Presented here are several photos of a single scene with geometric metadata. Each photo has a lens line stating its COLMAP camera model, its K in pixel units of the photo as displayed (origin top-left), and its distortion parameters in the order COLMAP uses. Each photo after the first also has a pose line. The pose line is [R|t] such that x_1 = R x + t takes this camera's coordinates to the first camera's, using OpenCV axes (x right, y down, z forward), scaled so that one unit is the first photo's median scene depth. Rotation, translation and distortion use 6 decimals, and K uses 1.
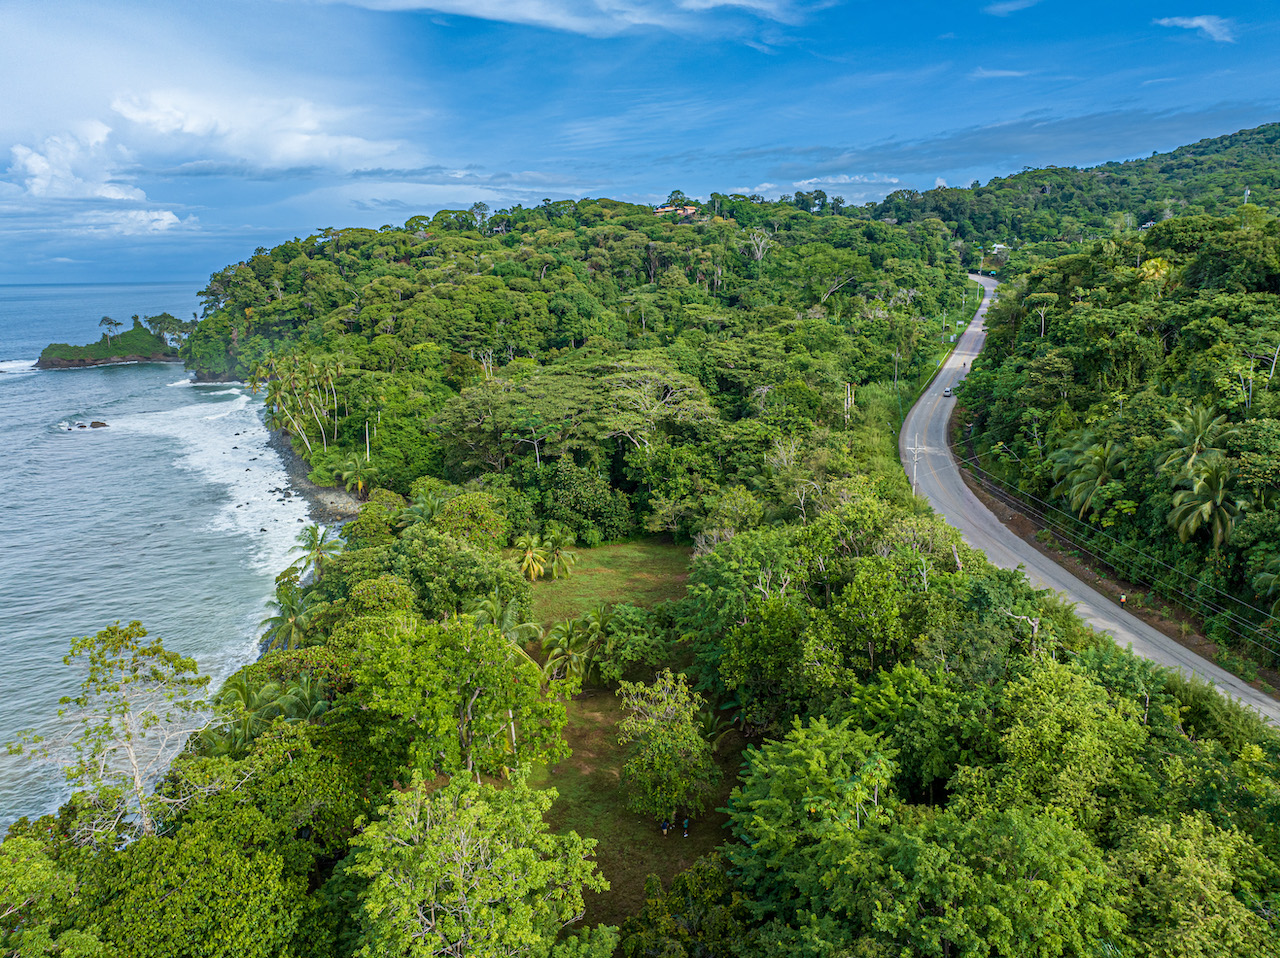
lens RADIAL K [[913.0, 0, 640.0], [0, 913.0, 479.0], [0, 0, 1]] dist [-0.073784, 0.035813]
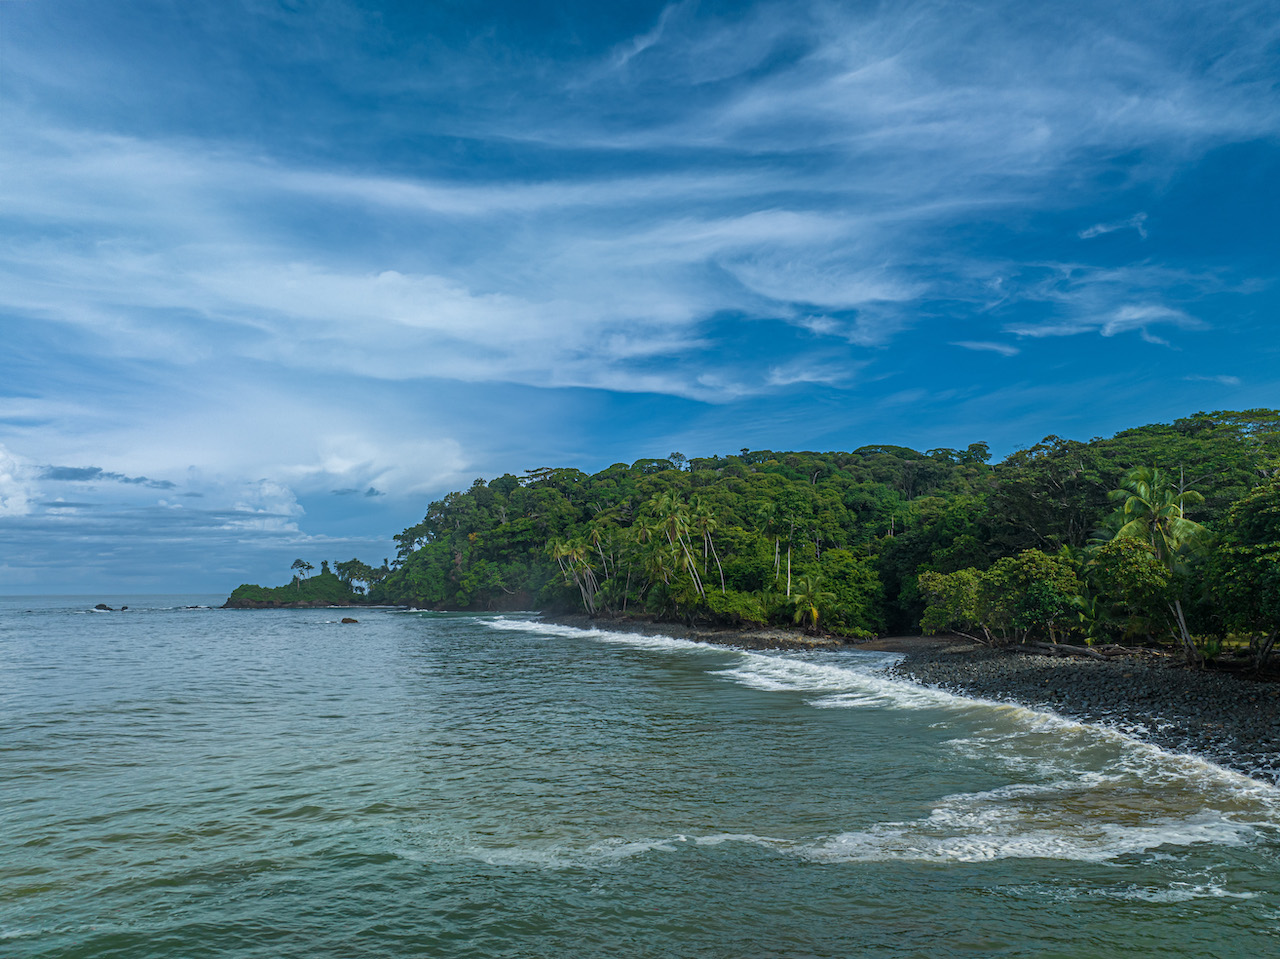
lens RADIAL K [[913.0, 0, 640.0], [0, 913.0, 479.5], [0, 0, 1]] dist [-0.073784, 0.035813]
pose [[0.996051, -0.016413, -0.087250, -0.143200], [-0.013973, 0.941532, -0.336633, 0.061408], [0.087674, 0.336523, 0.937585, 0.083336]]
